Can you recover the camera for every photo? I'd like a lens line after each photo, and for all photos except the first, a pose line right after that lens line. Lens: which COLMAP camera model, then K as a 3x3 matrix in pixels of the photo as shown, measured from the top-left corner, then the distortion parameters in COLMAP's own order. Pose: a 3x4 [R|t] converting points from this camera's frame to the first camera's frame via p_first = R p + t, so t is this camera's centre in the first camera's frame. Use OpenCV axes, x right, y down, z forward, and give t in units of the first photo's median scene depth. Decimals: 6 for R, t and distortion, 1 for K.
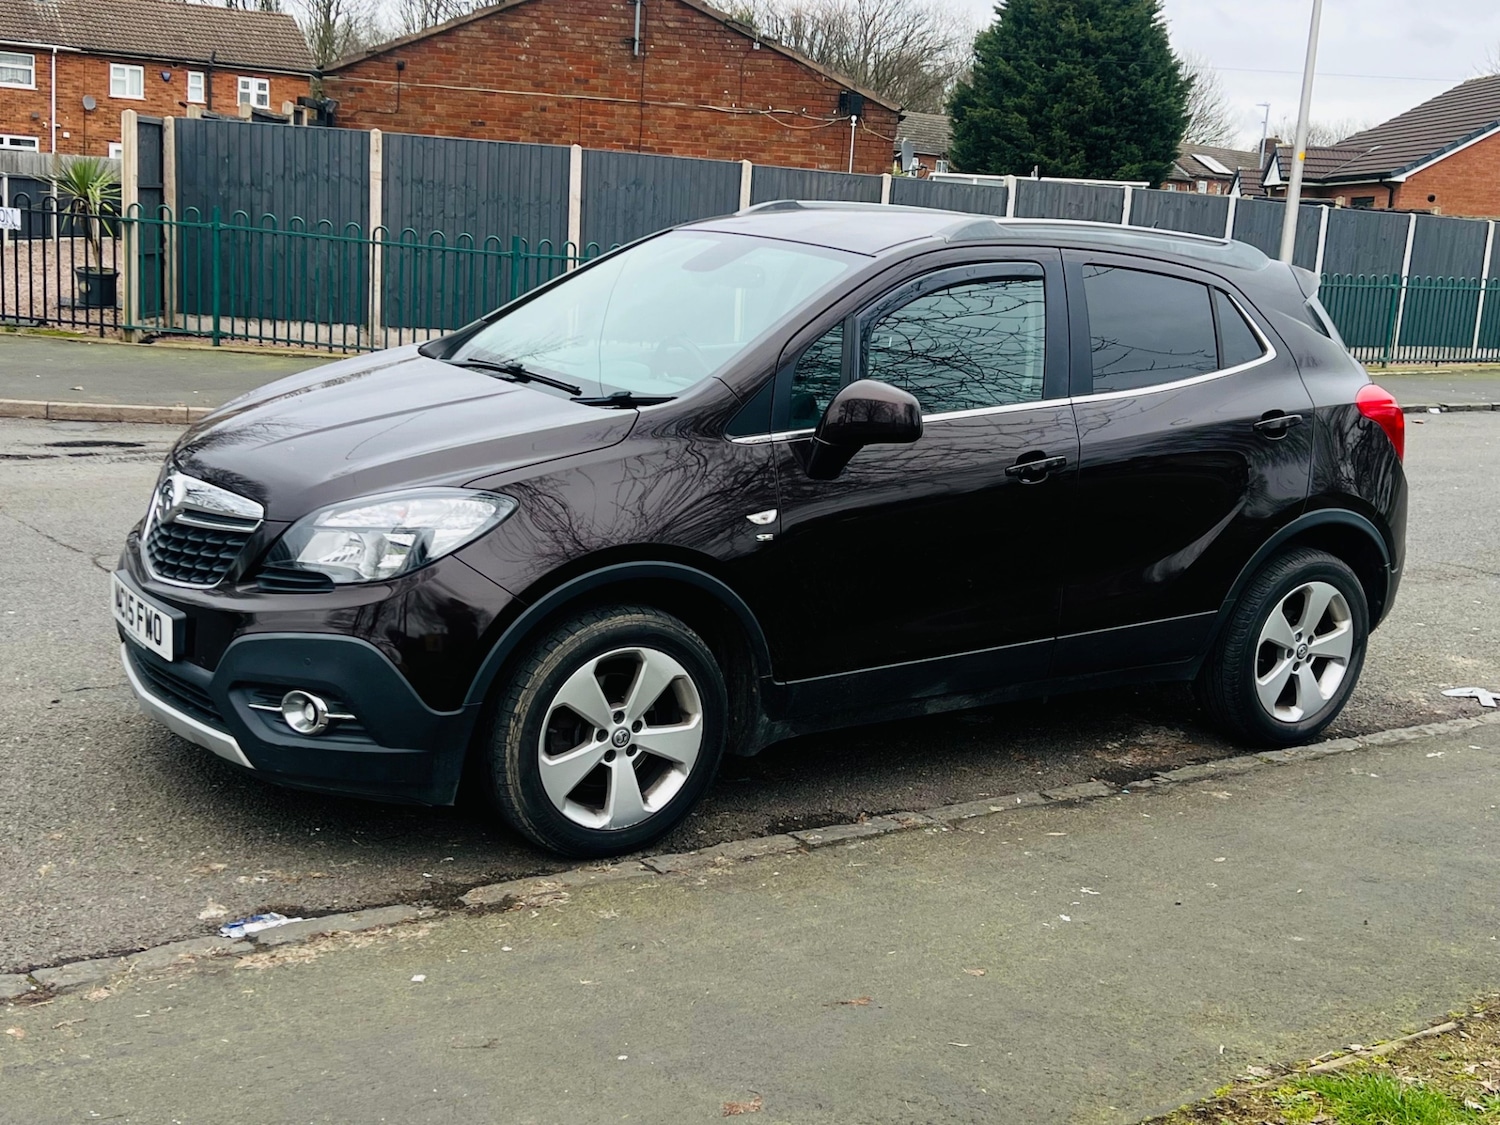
lens RADIAL K [[1791.8, 0, 758.6], [0, 1791.8, 582.0], [0, 0, 1]] dist [0.129909, -0.299561]
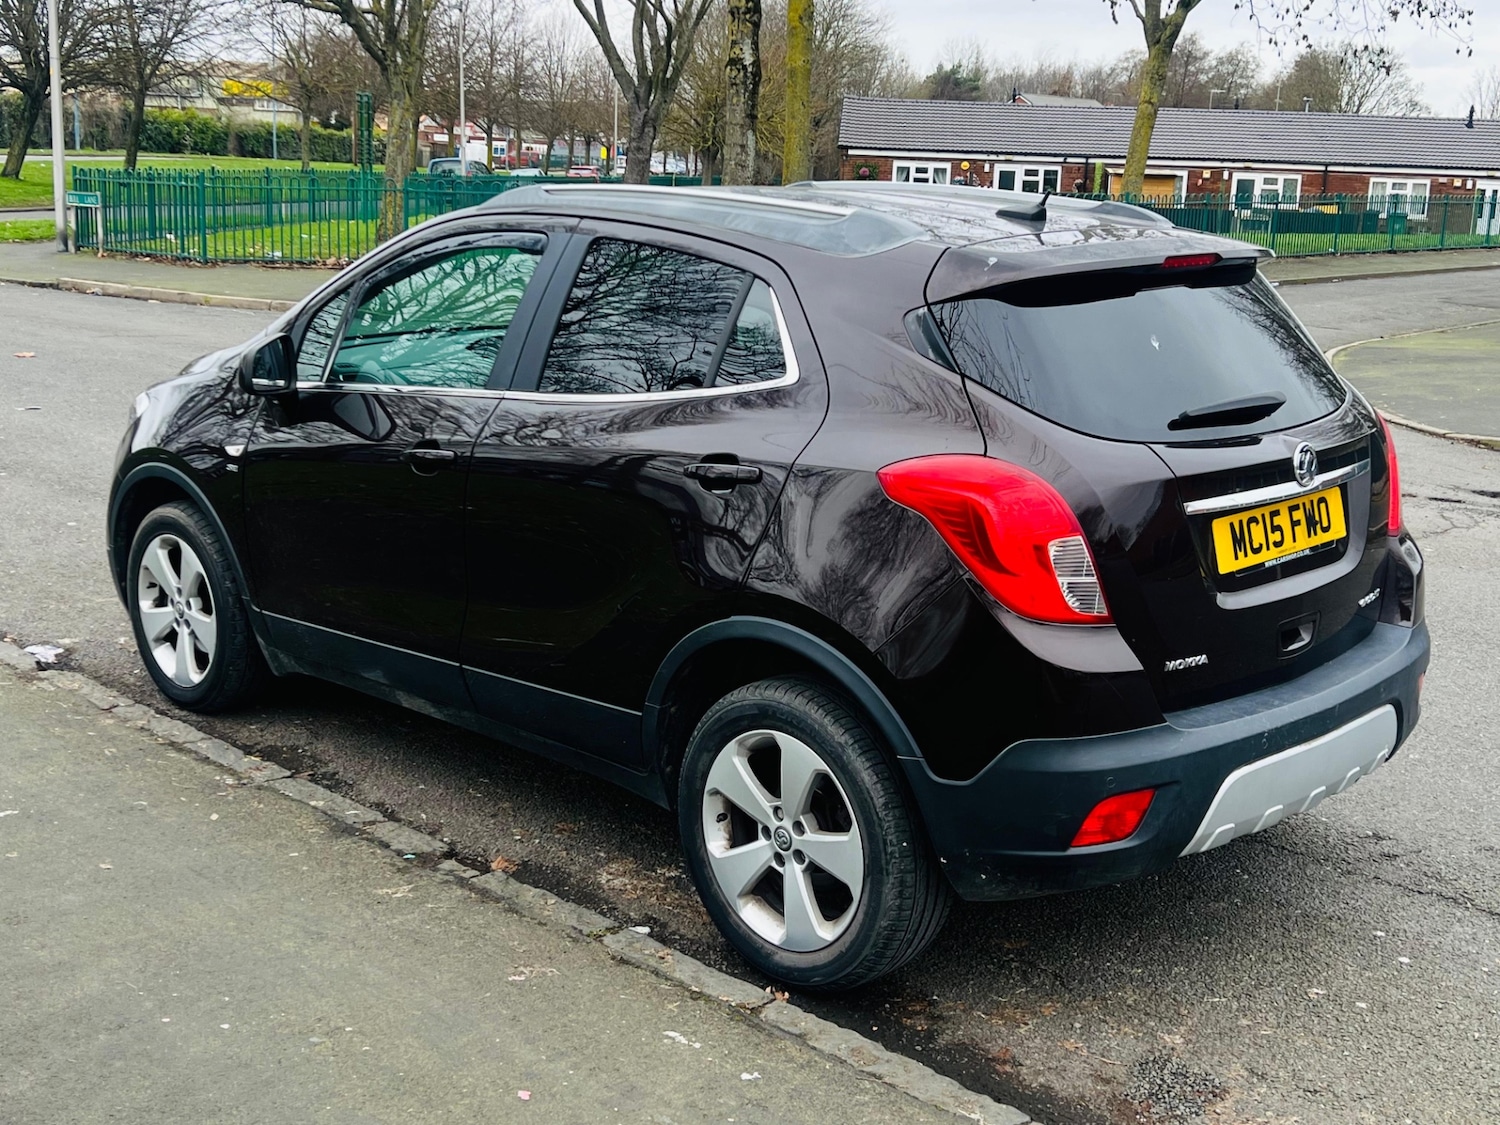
lens RADIAL K [[1792.9, 0, 759.7], [0, 1792.9, 543.4], [0, 0, 1]] dist [0.117886, -0.260671]
pose [[0.200377, 0.144668, -0.968979, 0.934922], [-0.212434, 0.971923, 0.101178, -0.131233], [0.956410, 0.185570, 0.225483, 0.855848]]
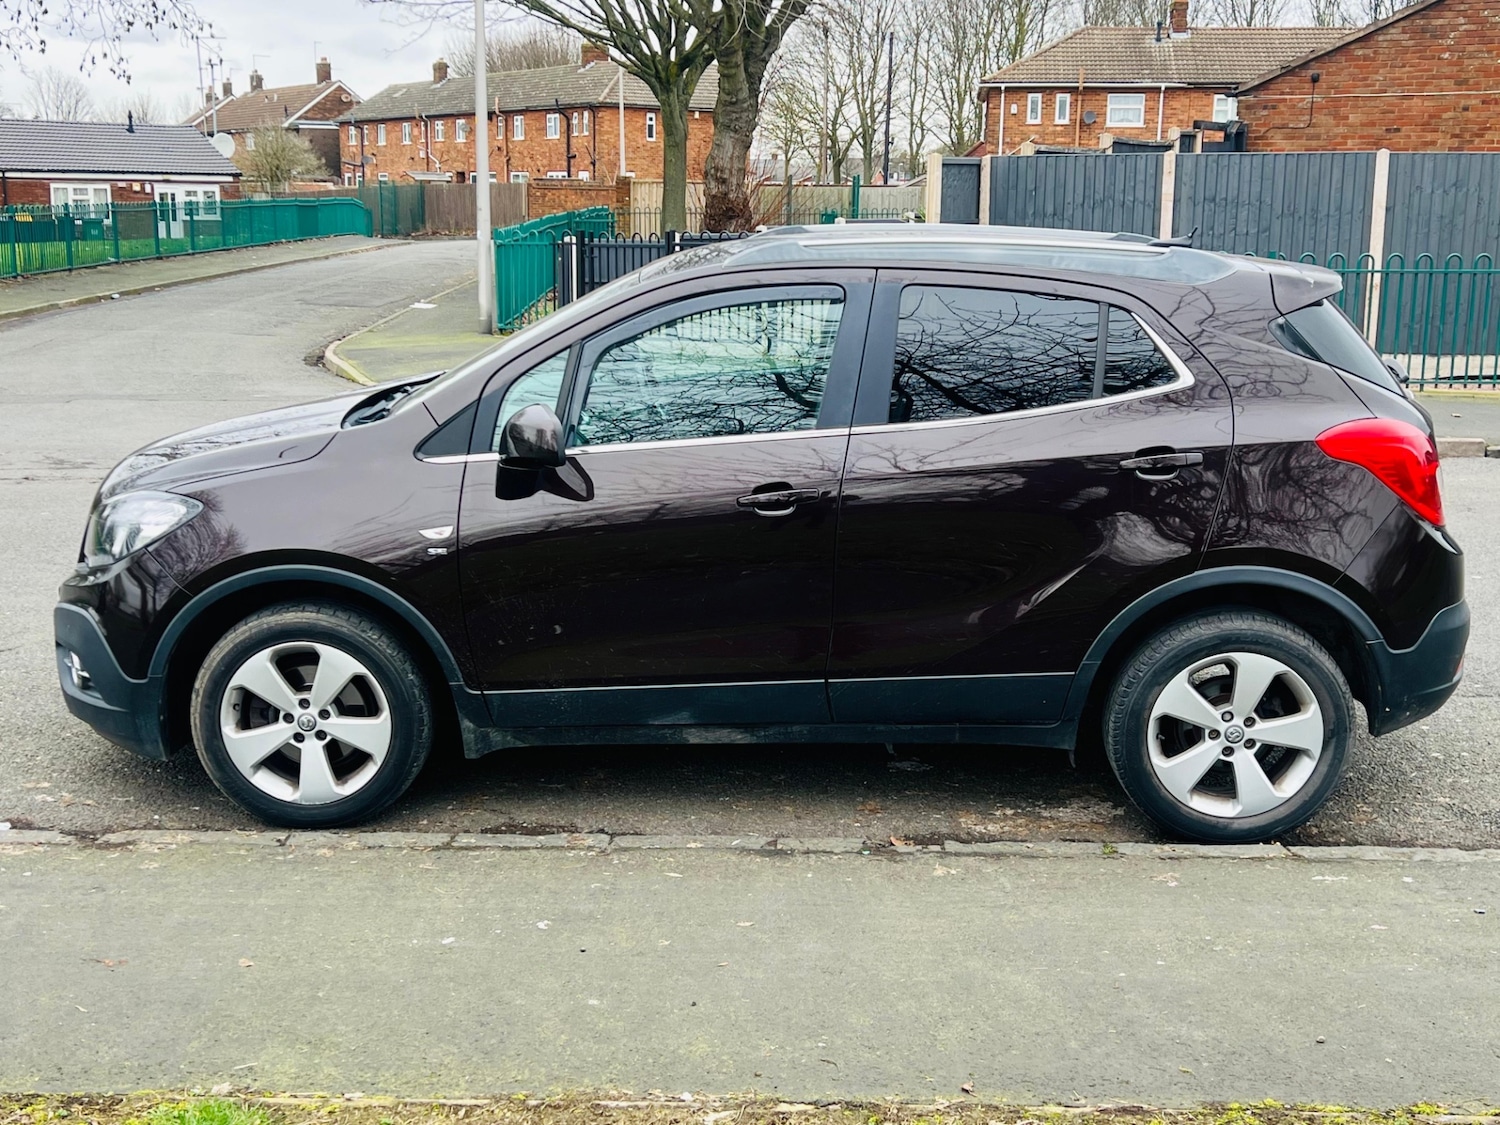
lens RADIAL K [[1791.8, 0, 758.6], [0, 1791.8, 582.0], [0, 0, 1]] dist [0.129909, -0.299561]
pose [[0.809289, 0.066174, -0.583672, 0.626857], [-0.072487, 0.997290, 0.012563, -0.027372], [0.582921, 0.032141, 0.811893, 0.195192]]
